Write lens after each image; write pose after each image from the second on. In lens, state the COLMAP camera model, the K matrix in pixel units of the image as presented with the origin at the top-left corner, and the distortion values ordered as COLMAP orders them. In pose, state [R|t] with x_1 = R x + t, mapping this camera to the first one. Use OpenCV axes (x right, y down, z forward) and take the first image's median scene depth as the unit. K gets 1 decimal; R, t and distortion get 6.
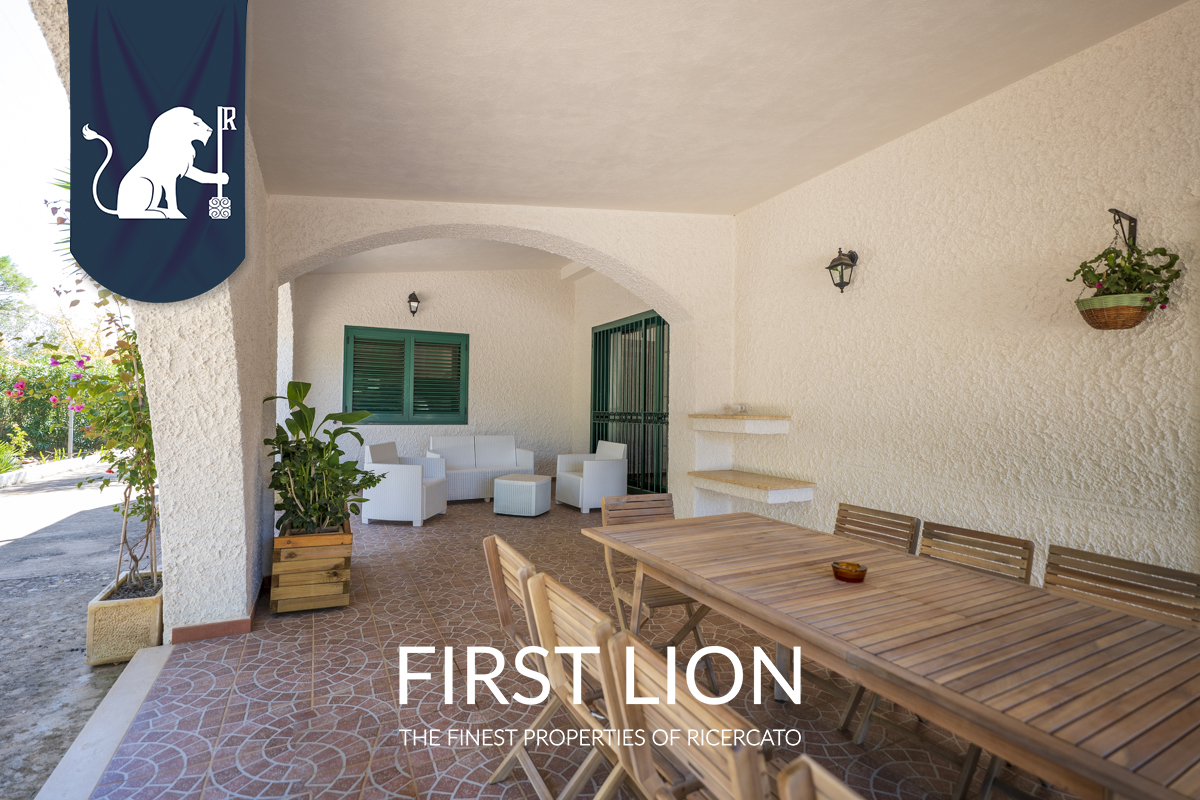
lens RADIAL K [[565.0, 0, 595.5], [0, 565.0, 398.1], [0, 0, 1]] dist [-0.003643, -0.000240]
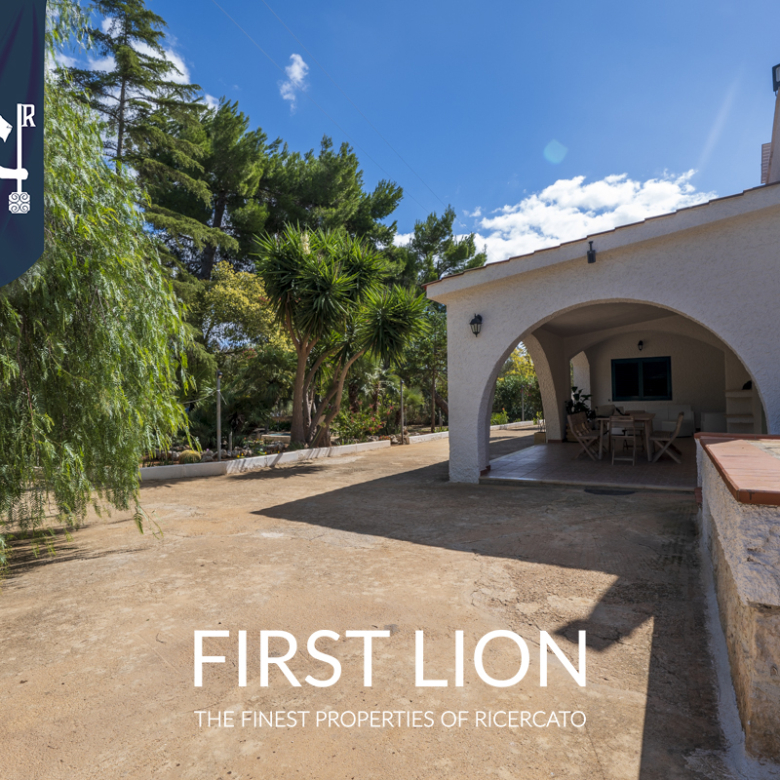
lens RADIAL K [[558.5, 0, 393.5], [0, 558.5, 390.1], [0, 0, 1]] dist [-0.000423, 0.001172]
pose [[0.571886, -0.044370, -0.819132, 0.905601], [0.042680, 0.998793, -0.024304, 0.017224], [0.819222, -0.021061, 0.573090, -1.047790]]
